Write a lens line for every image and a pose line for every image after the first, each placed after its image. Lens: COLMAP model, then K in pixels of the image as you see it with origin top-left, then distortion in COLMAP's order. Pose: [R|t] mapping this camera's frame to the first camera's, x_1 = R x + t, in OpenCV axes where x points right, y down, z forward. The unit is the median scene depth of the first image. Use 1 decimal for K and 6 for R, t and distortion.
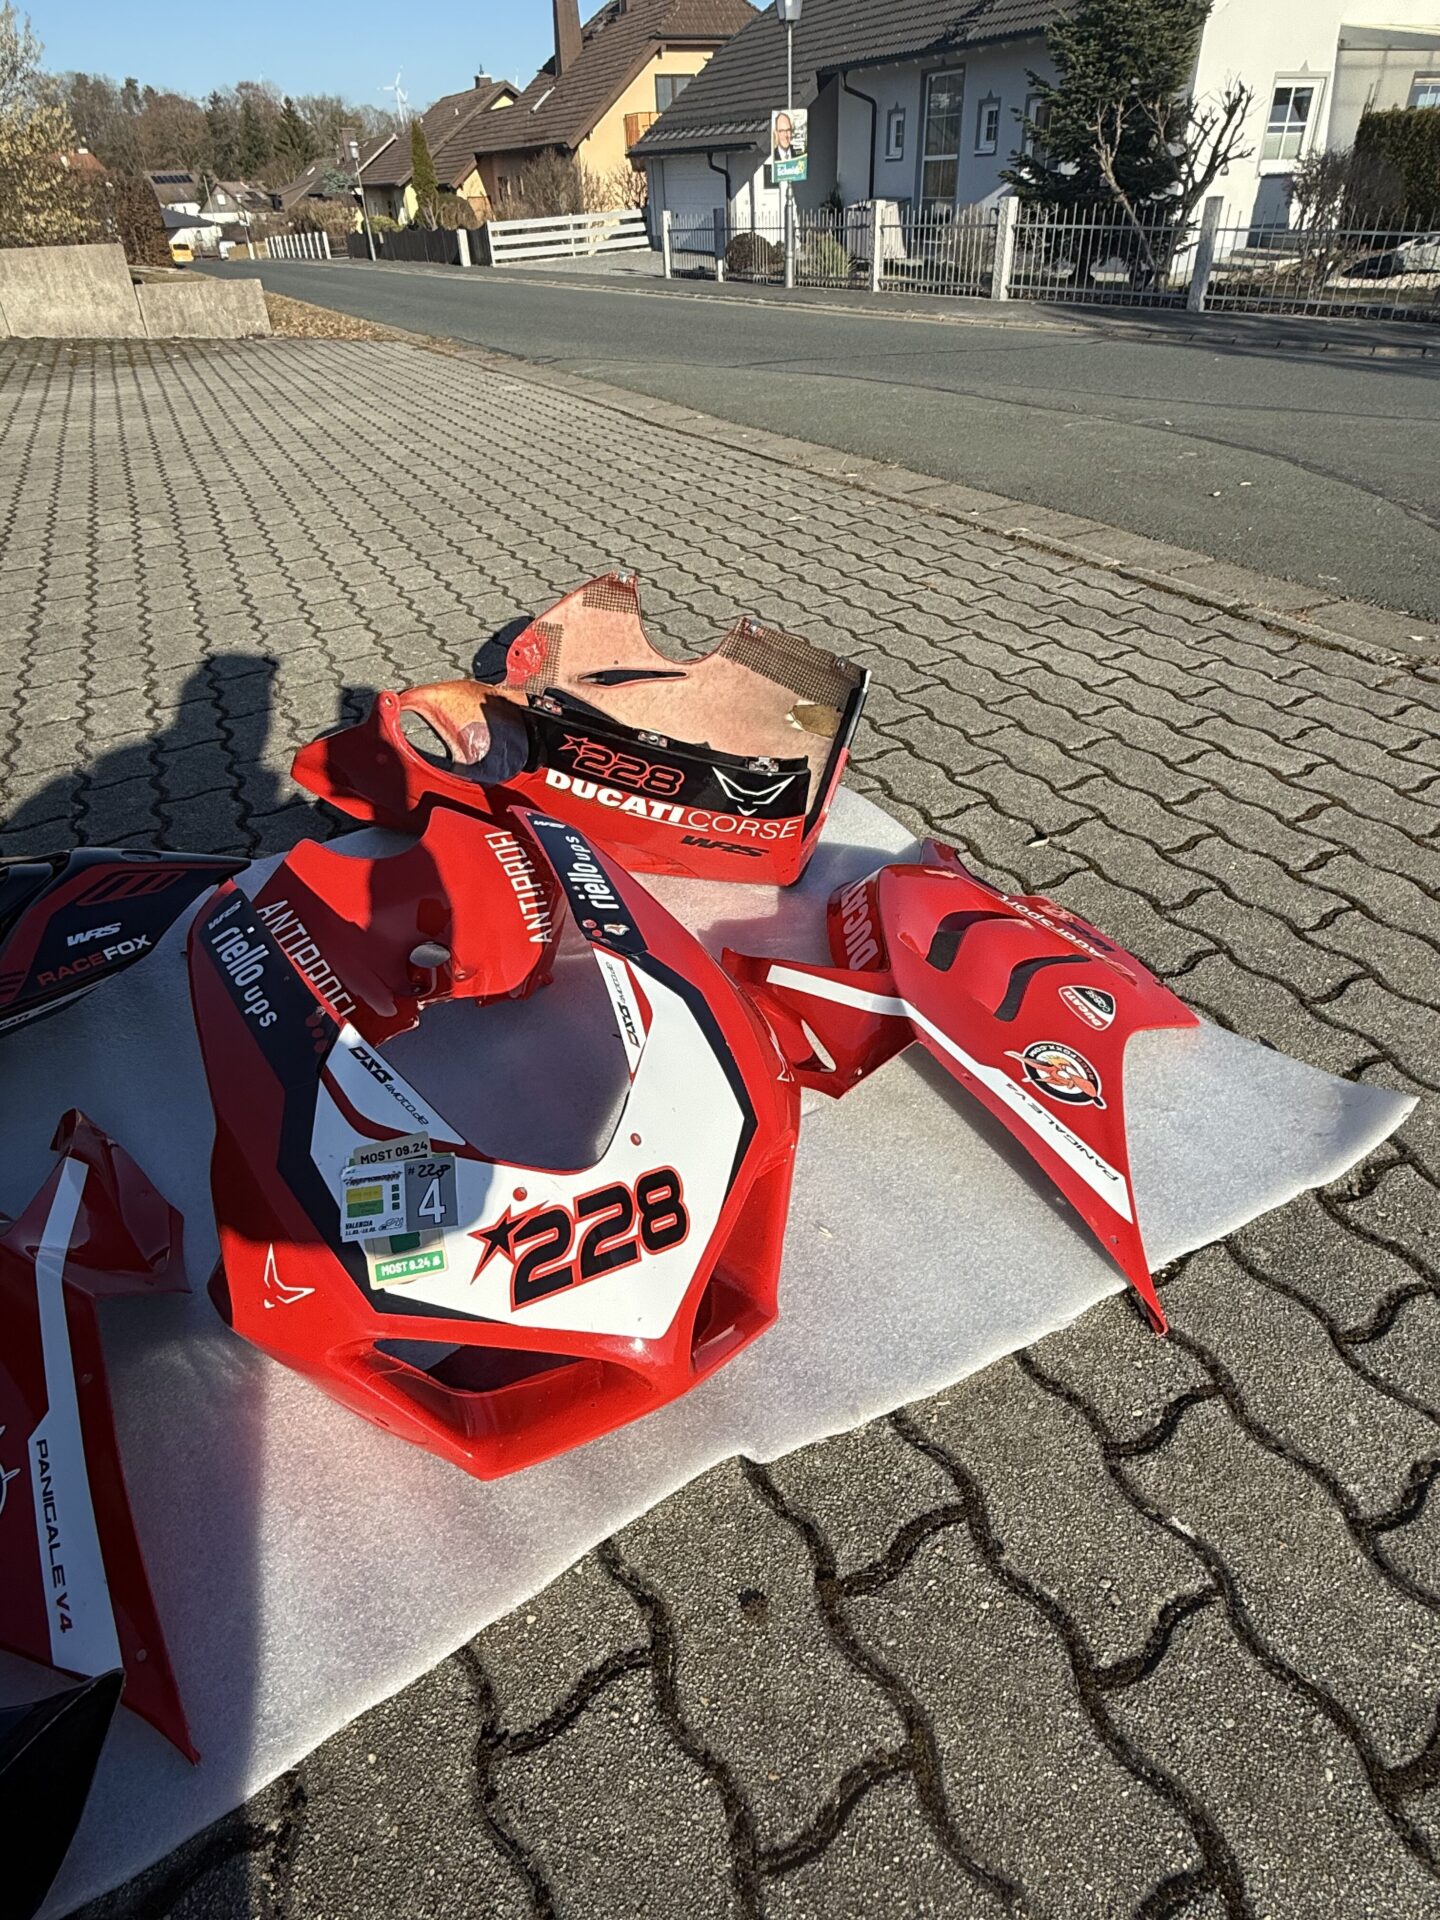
lens RADIAL K [[1119.4, 0, 726.9], [0, 1119.4, 951.6], [0, 0, 1]] dist [-0.001230, 0.000229]
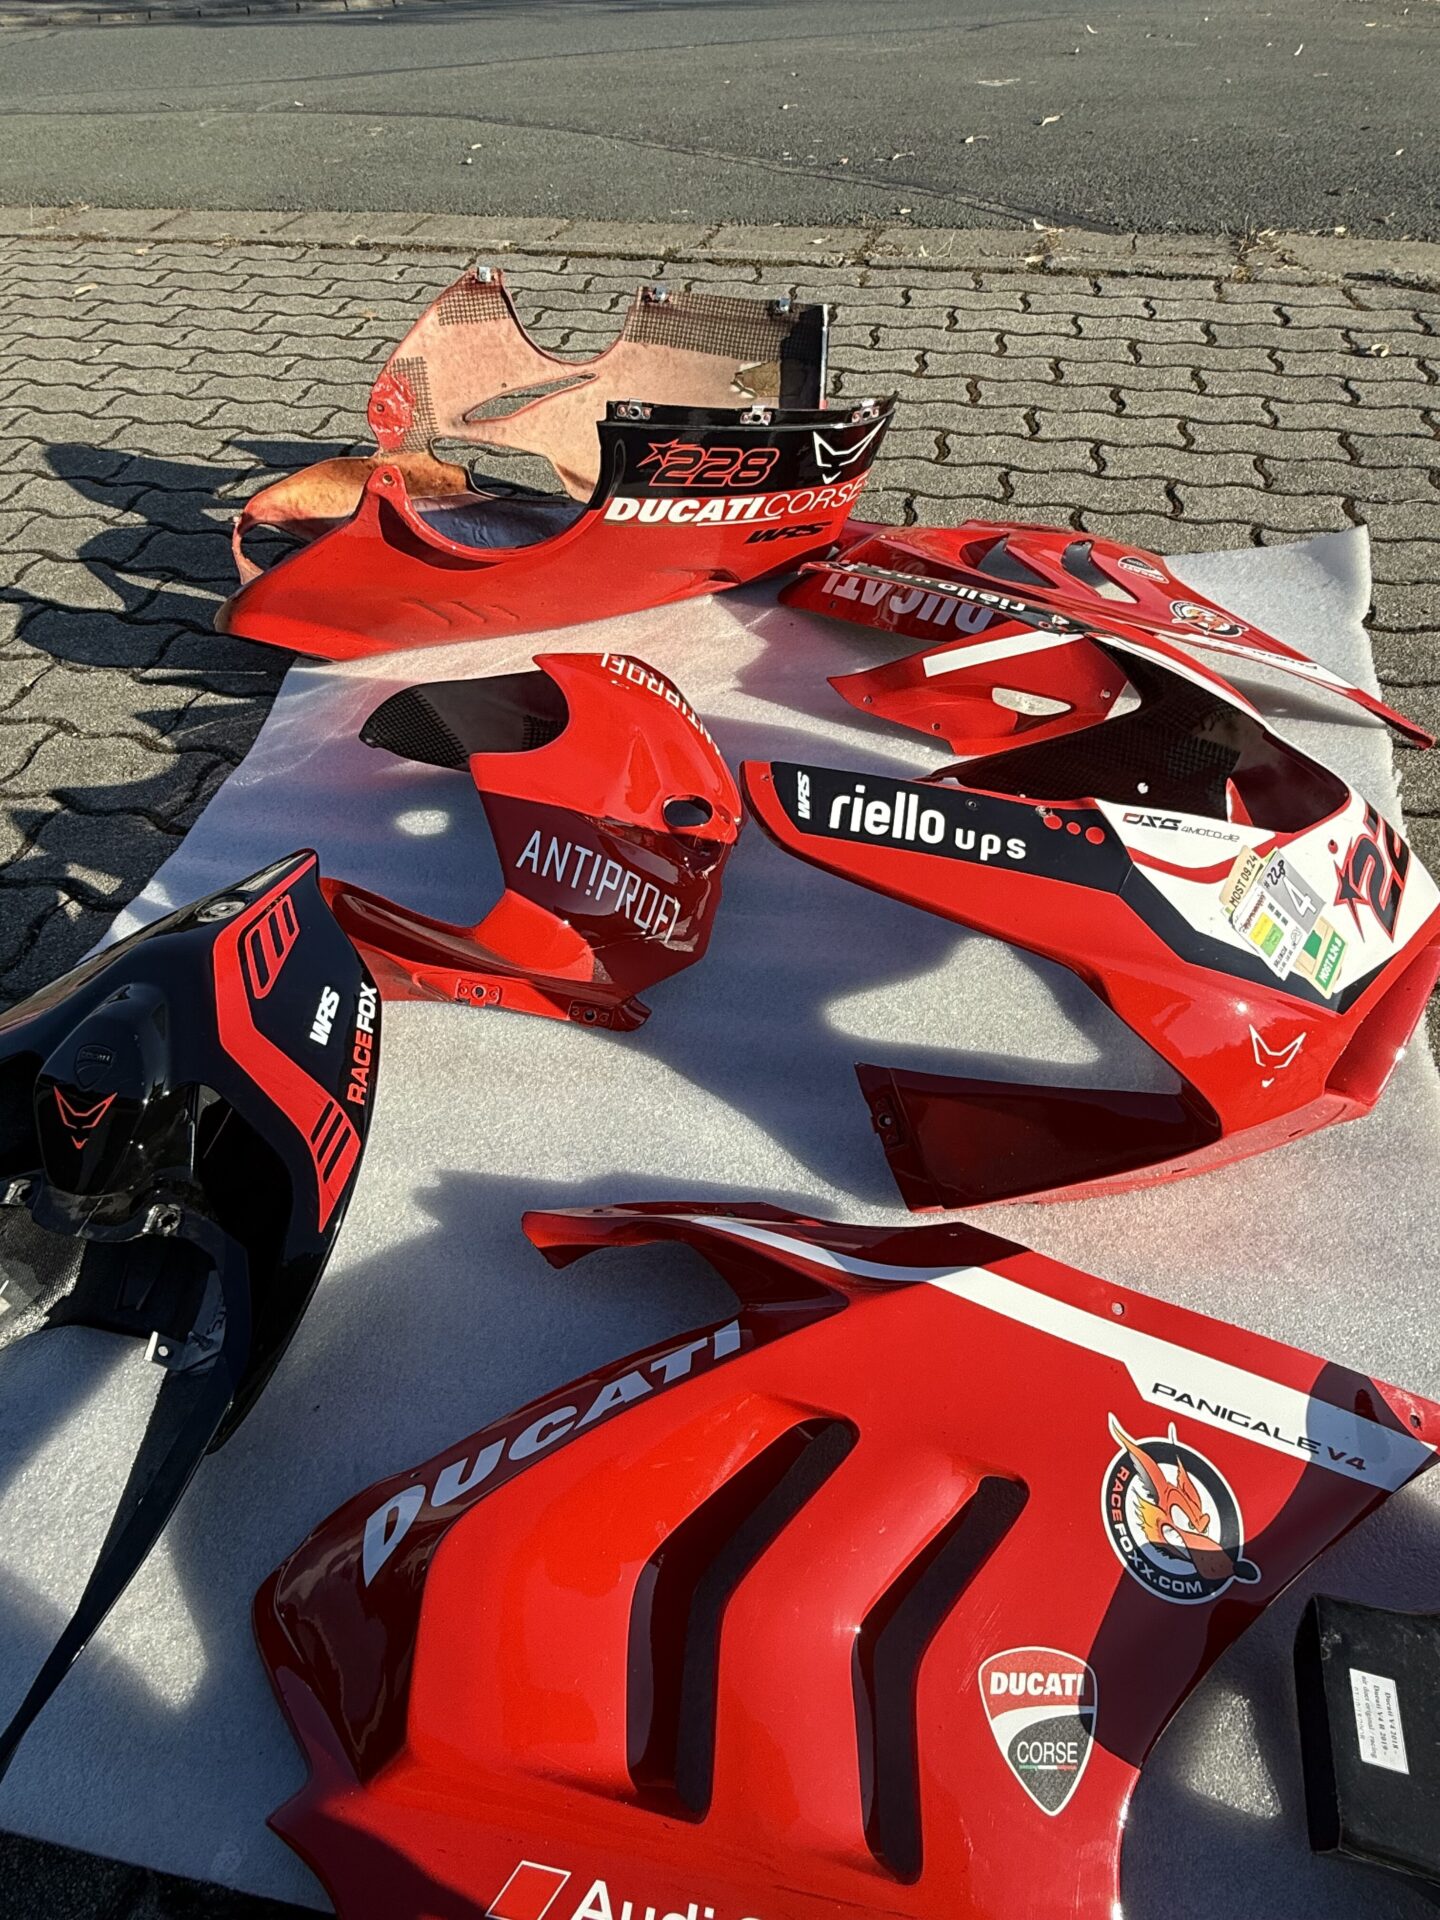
lens RADIAL K [[1119.4, 0, 721.0], [0, 1119.4, 942.8], [0, 0, 1]] dist [-0.001230, 0.000229]
pose [[0.698399, -0.526148, 0.485187, -0.629220], [0.427184, 0.850362, 0.307244, -0.140111], [-0.574240, -0.007314, 0.818654, 0.297856]]
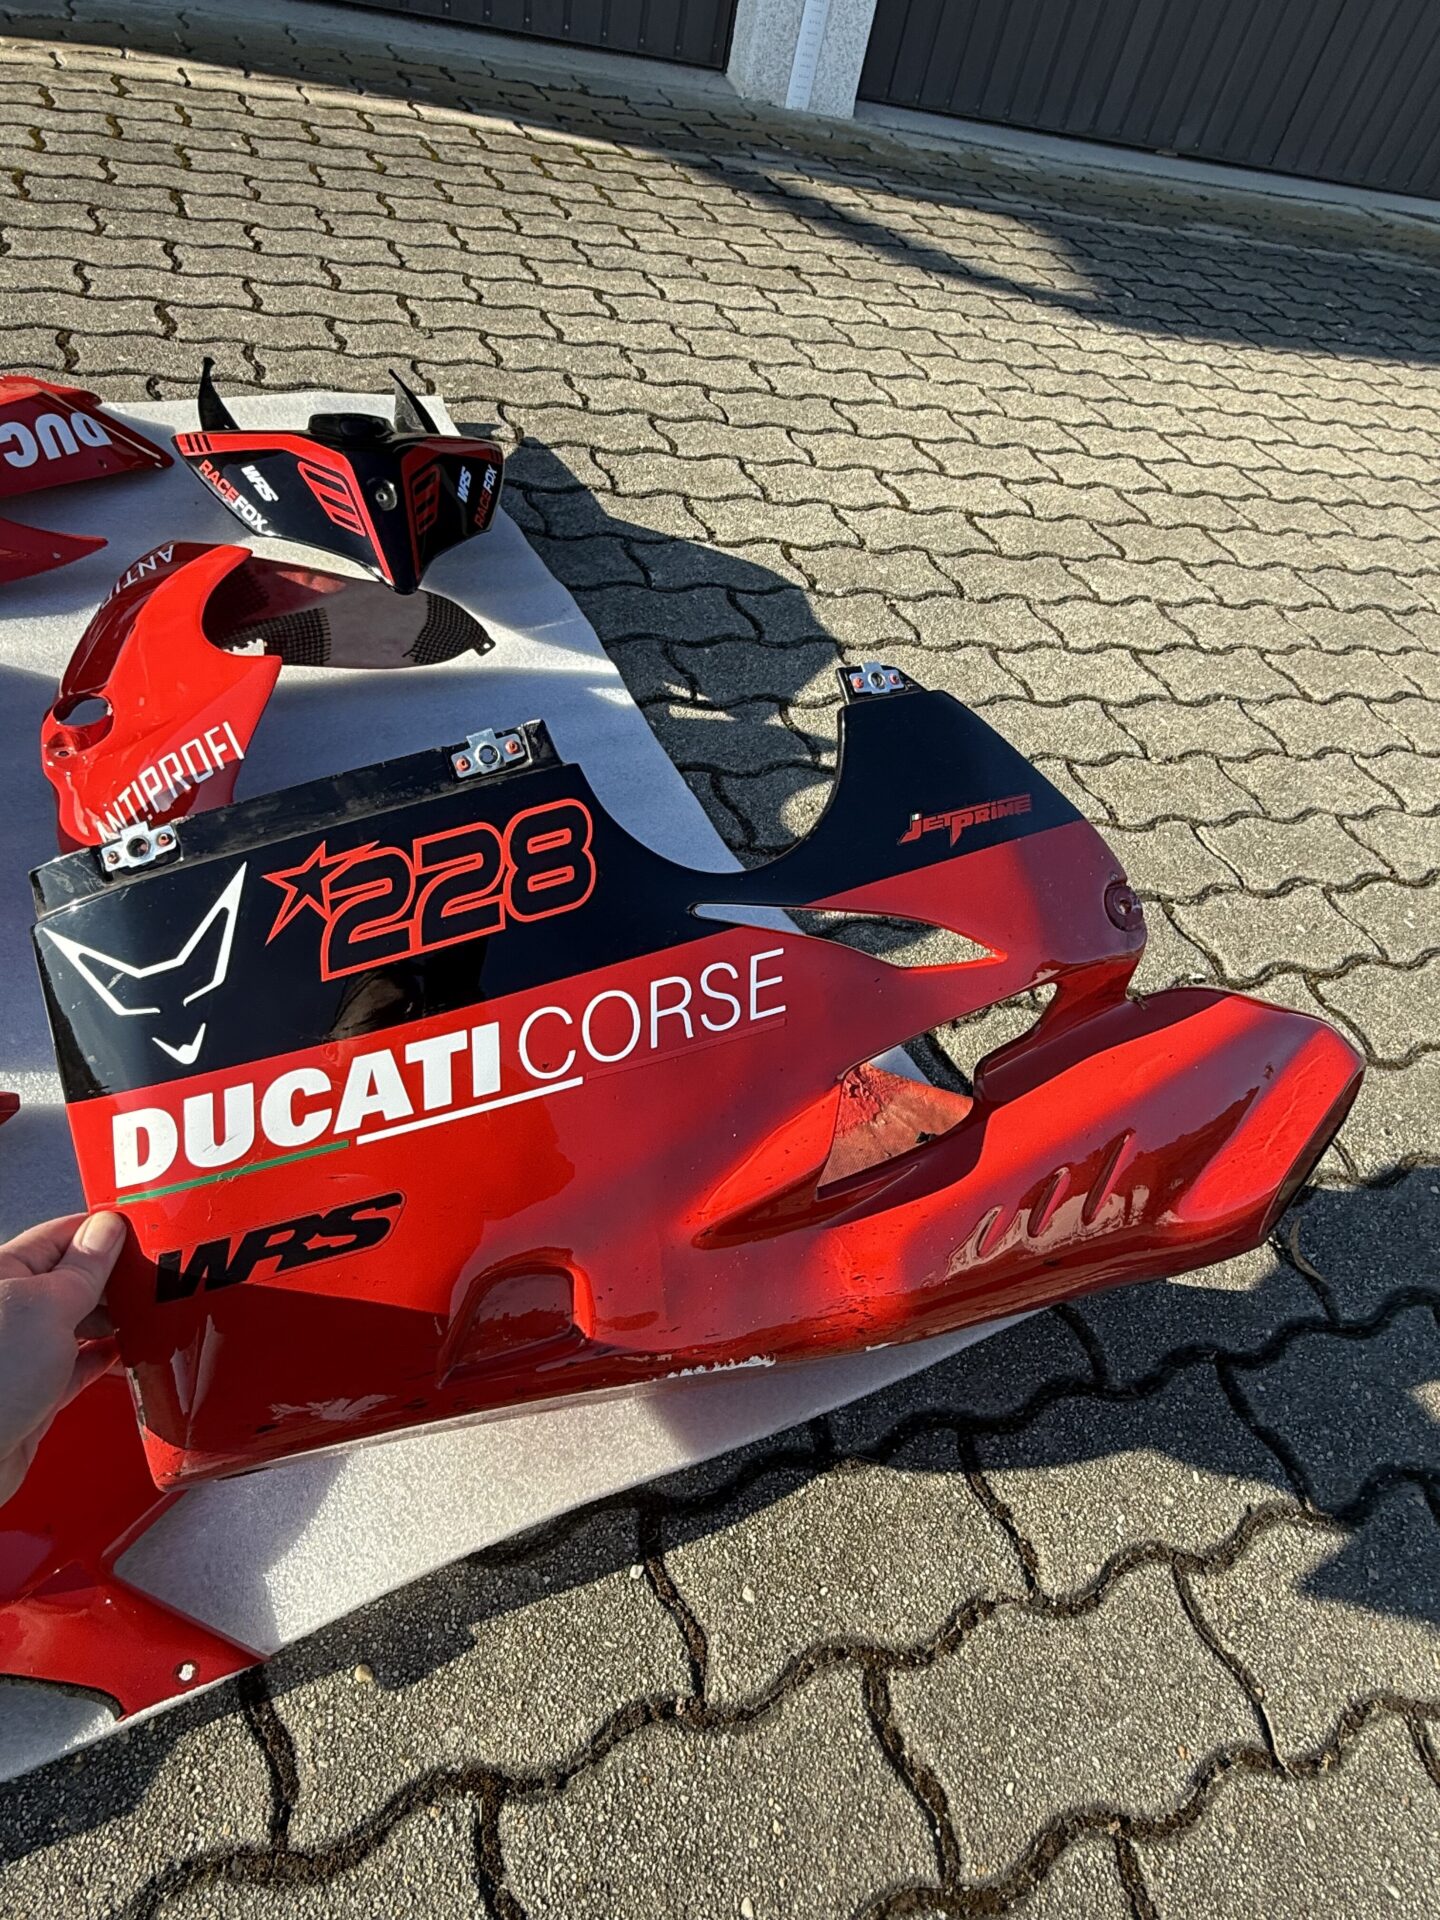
lens RADIAL K [[1119.4, 0, 704.3], [0, 1119.4, 947.8], [0, 0, 1]] dist [-0.001230, 0.000229]
pose [[-0.163640, 0.728901, -0.664774, 0.268122], [-0.696351, 0.391980, 0.601205, -0.631108], [0.698797, 0.561297, 0.443428, 0.958931]]
